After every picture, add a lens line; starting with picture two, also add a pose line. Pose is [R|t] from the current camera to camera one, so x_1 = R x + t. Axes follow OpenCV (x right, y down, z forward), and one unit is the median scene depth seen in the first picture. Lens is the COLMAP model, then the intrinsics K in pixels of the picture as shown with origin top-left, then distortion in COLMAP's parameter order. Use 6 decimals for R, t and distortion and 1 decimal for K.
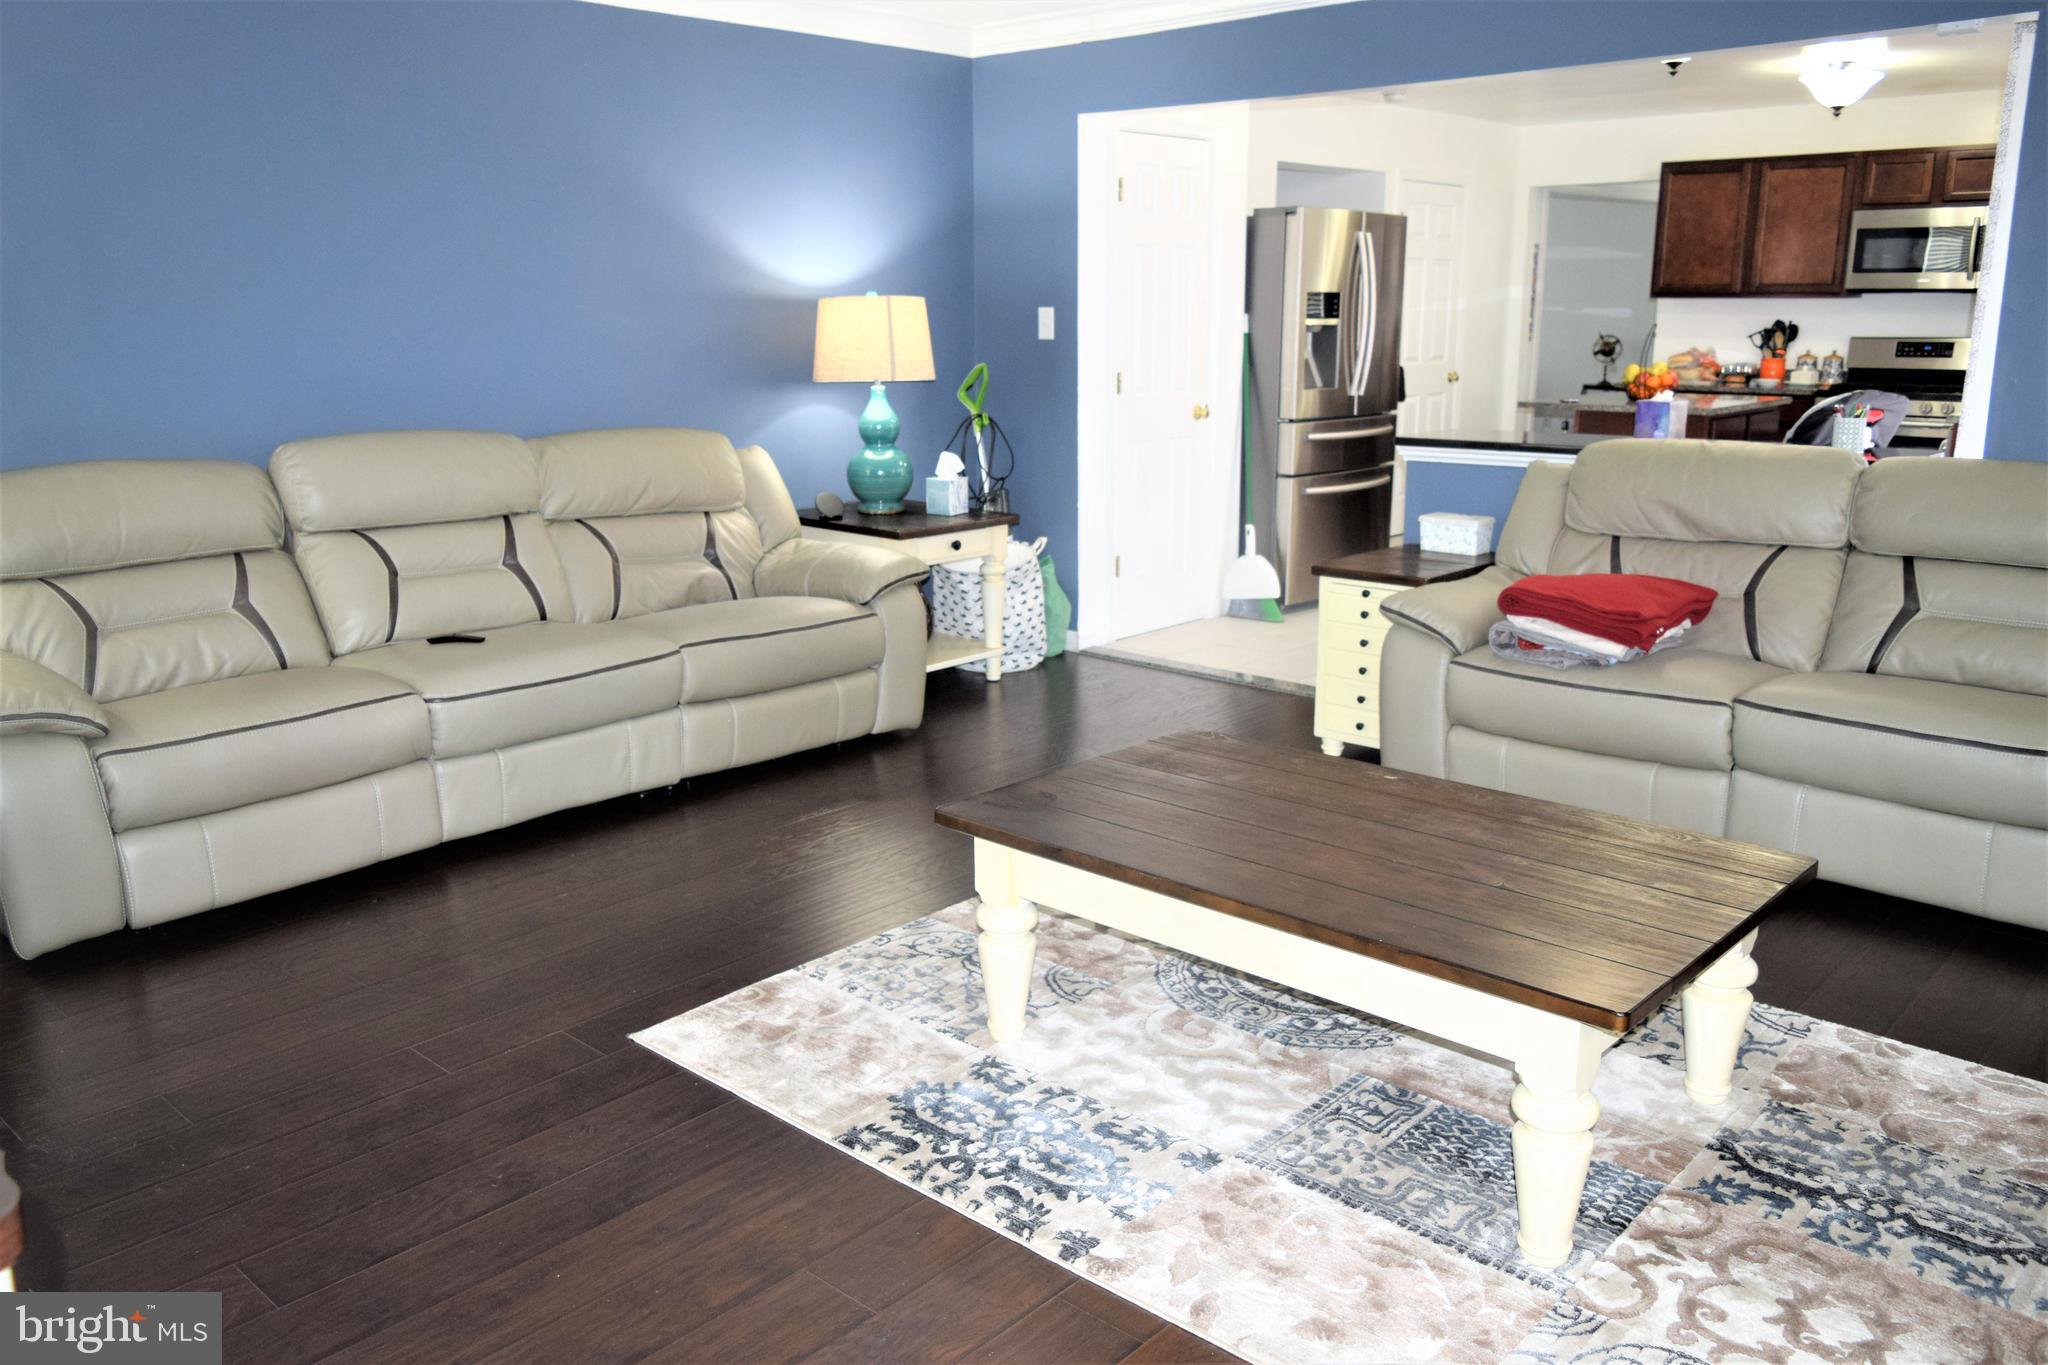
lens RADIAL K [[1570.7, 0, 1024.0], [0, 1570.7, 682.5], [0, 0, 1]] dist [-0.033044, 0.017470]
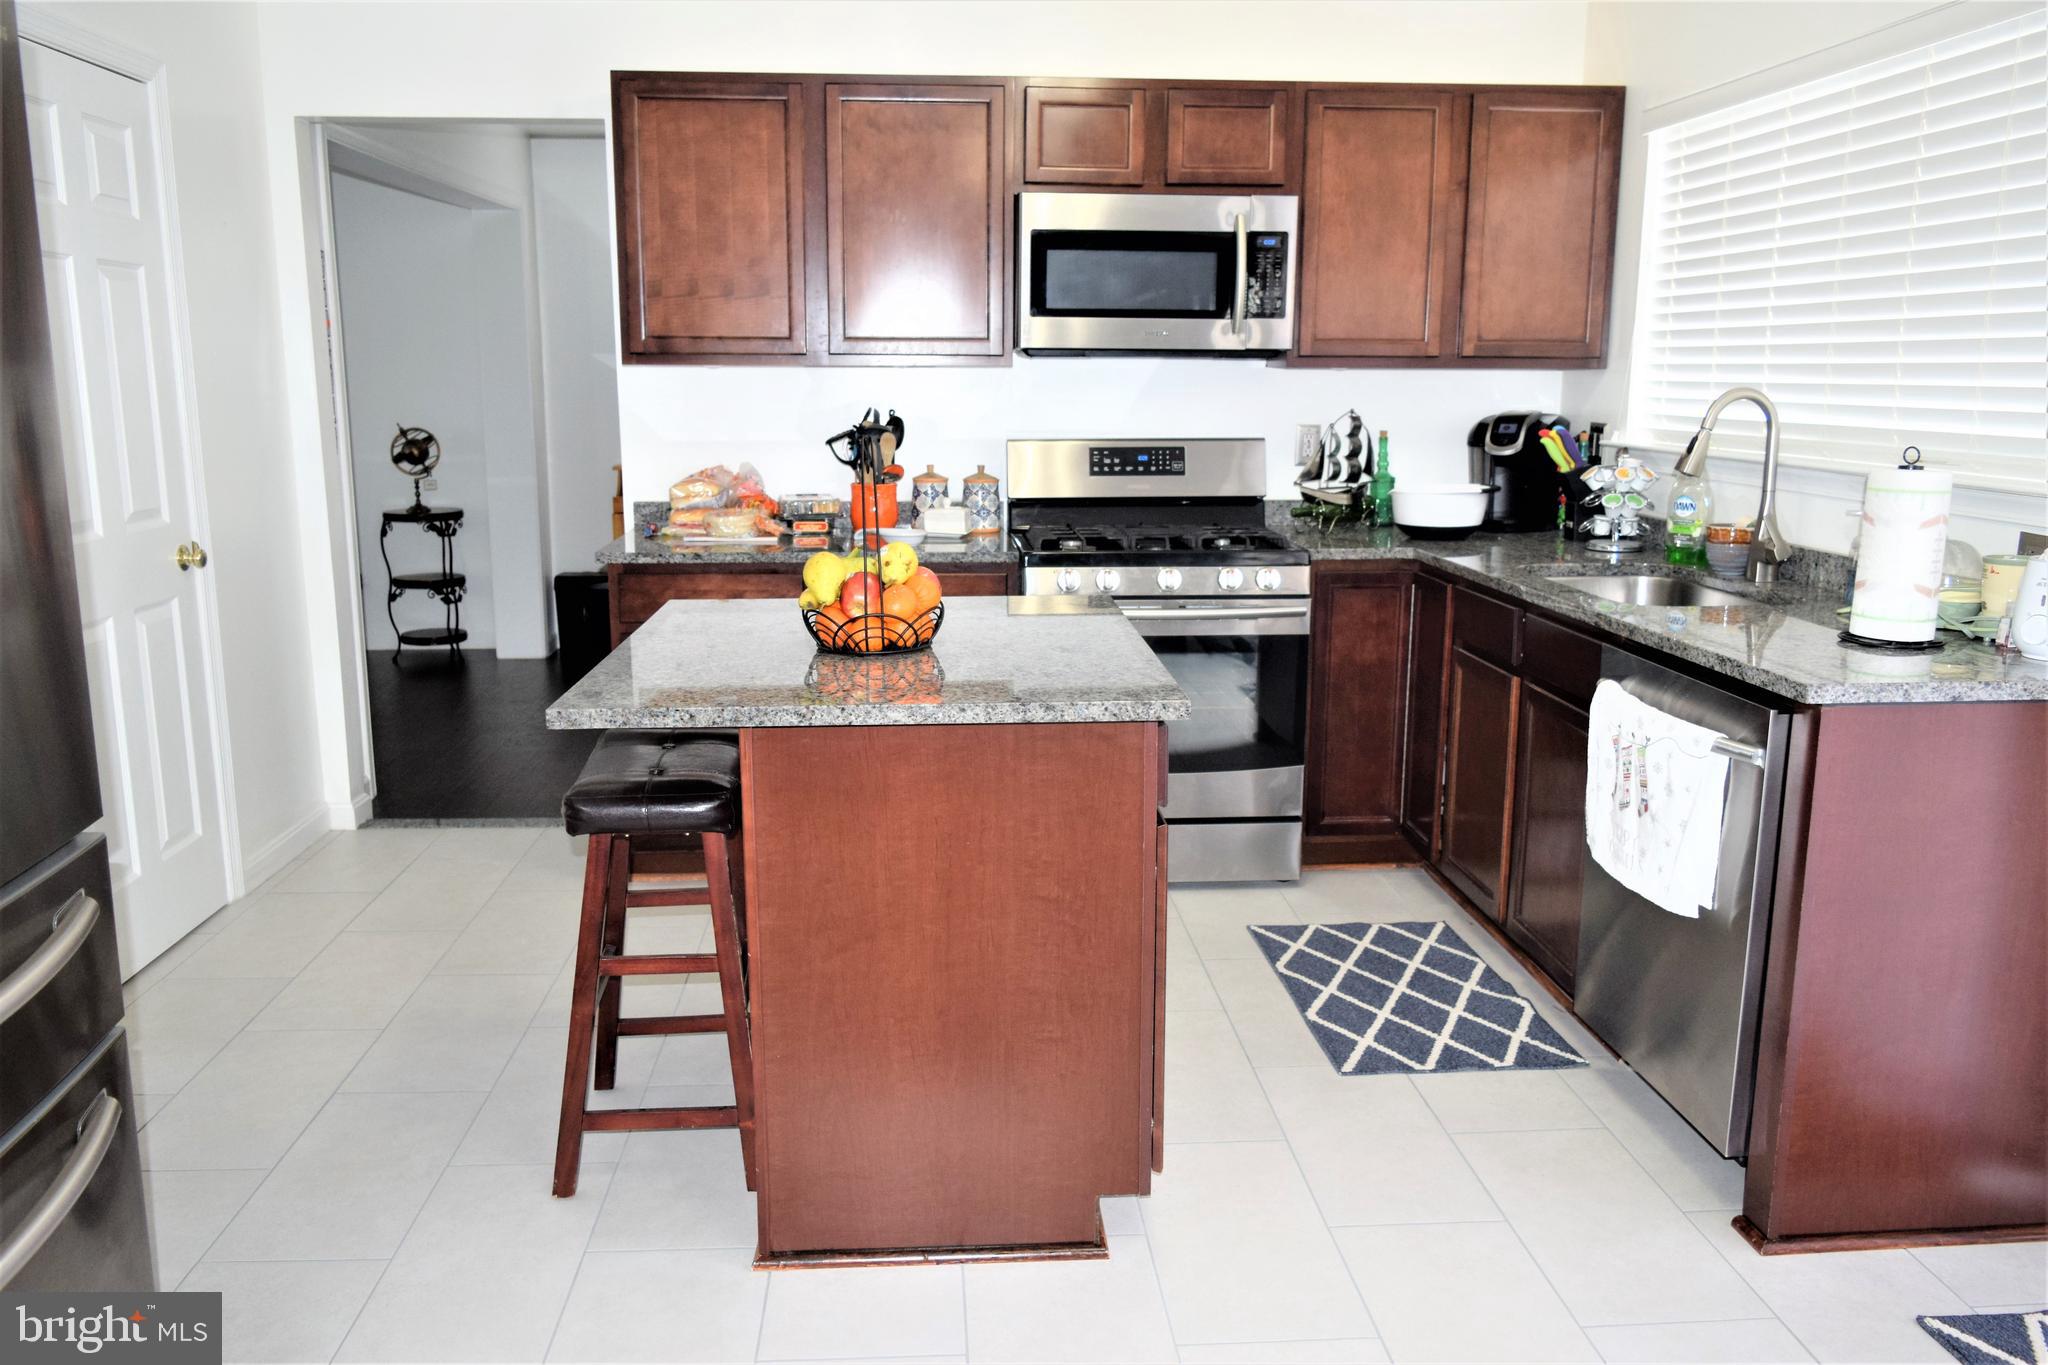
lens RADIAL K [[1570.7, 0, 1024.0], [0, 1570.7, 682.5], [0, 0, 1]] dist [-0.033044, 0.017470]
pose [[0.694326, -0.129702, 0.707877, 0.144147], [0.161159, 0.986667, 0.022710, -0.146833], [-0.701384, 0.098313, 0.705971, 0.607052]]
